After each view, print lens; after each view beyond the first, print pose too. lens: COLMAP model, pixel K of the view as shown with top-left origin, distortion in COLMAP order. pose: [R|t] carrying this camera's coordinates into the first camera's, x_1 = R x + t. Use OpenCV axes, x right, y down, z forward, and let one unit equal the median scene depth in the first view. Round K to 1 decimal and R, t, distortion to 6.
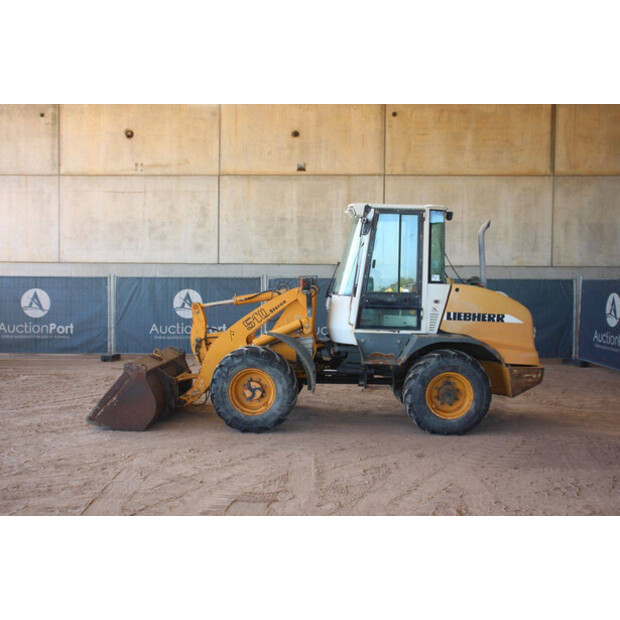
lens RADIAL K [[702.4, 0, 310.0], [0, 702.4, 310.0], [0, 0, 1]] dist [-0.043828, 0.192943]
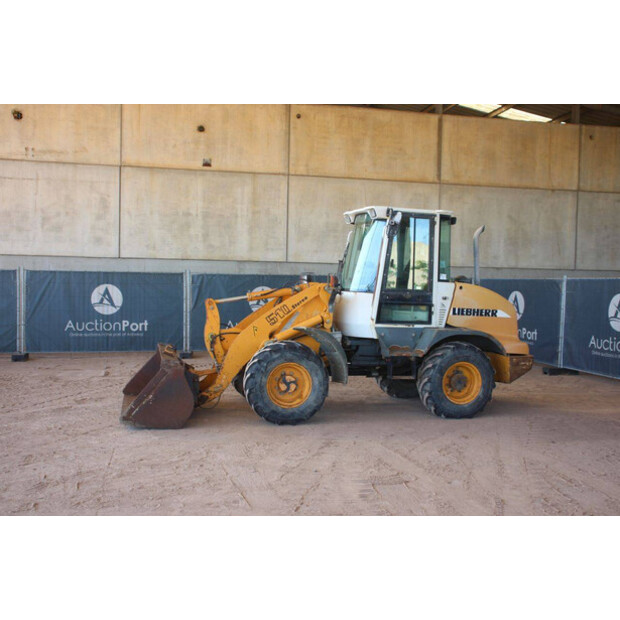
lens RADIAL K [[702.4, 0, 310.0], [0, 702.4, 310.0], [0, 0, 1]] dist [-0.043828, 0.192943]
pose [[0.960285, -0.001719, 0.279016, -0.326742], [0.000027, 0.999982, 0.006070, -0.000296], [-0.279021, -0.005821, 0.960267, 0.002805]]
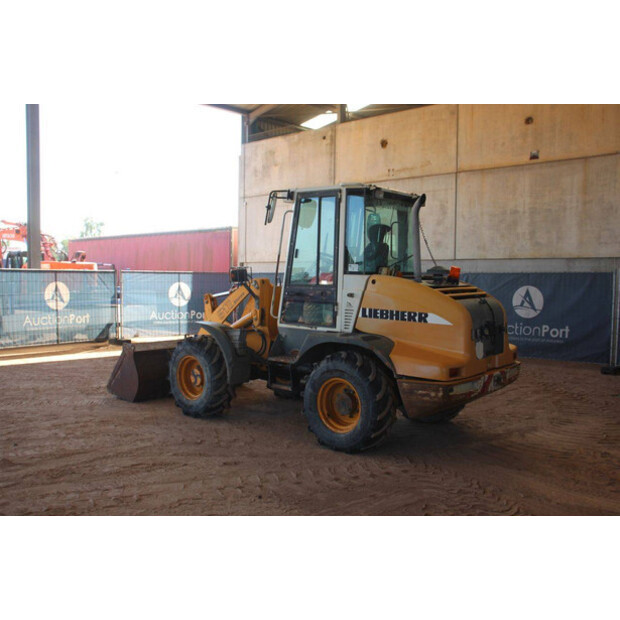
lens RADIAL K [[622.5, 0, 310.0], [0, 622.5, 310.0], [0, 0, 1]] dist [-0.044513, 0.010450]
pose [[0.773218, 0.032688, -0.633297, 0.621121], [-0.027845, 0.999457, 0.017591, -0.006033], [0.633528, 0.004033, 0.773709, 0.373862]]
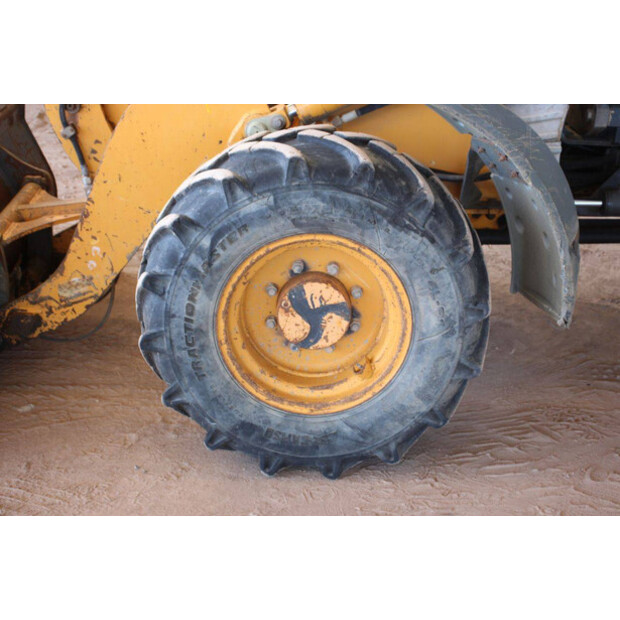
lens RADIAL K [[1058.7, 0, 310.0], [0, 1058.7, 310.0], [0, 0, 1]] dist [0.161271, 0.009679]
pose [[0.998007, -0.015117, 0.061267, -0.102068], [-0.006098, 0.943233, 0.332075, -0.010700], [-0.062809, -0.331787, 0.941261, 0.629118]]
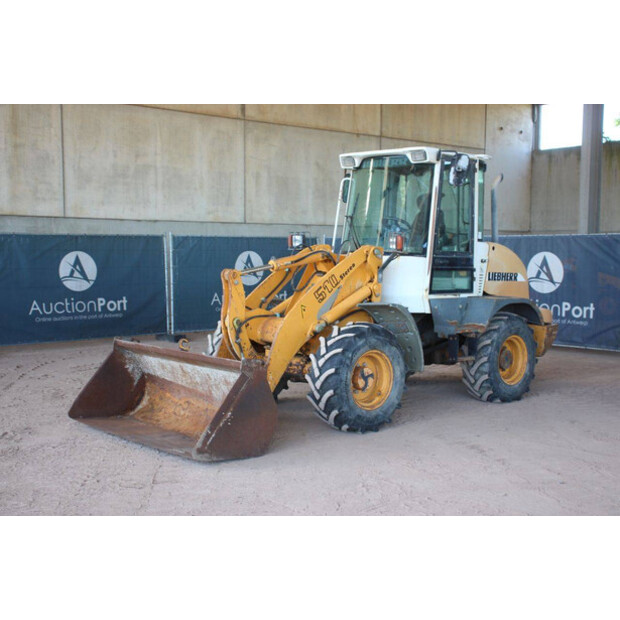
lens RADIAL K [[850.2, 0, 321.8], [0, 850.2, 310.3], [0, 0, 1]] dist [0.039262, 0.052900]
pose [[0.708396, -0.057366, 0.703480, -0.755131], [0.028190, 0.998196, 0.053012, -0.012678], [-0.705252, -0.017723, 0.708735, 0.352217]]
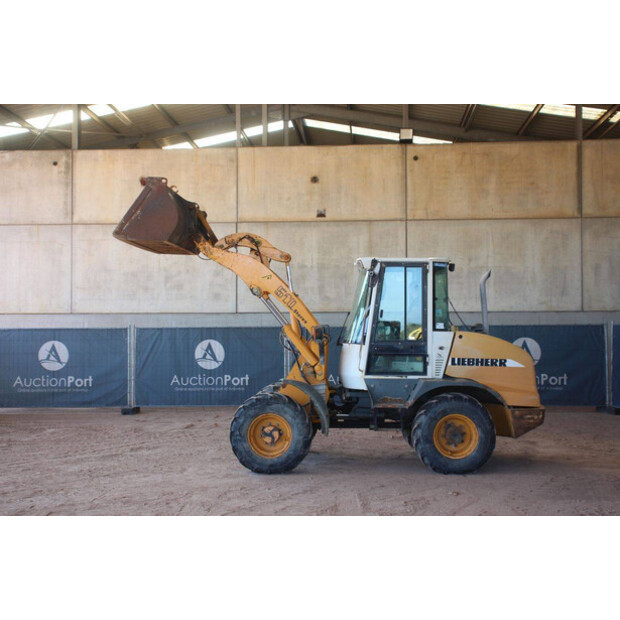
lens RADIAL K [[792.9, 0, 333.6], [0, 792.9, 310.2], [0, 0, 1]] dist [0.040540, 0.072711]
pose [[0.999864, -0.013695, -0.009202, 0.028969], [0.013070, 0.997806, -0.064909, 0.006593], [0.010071, 0.064780, 0.997849, -0.203673]]
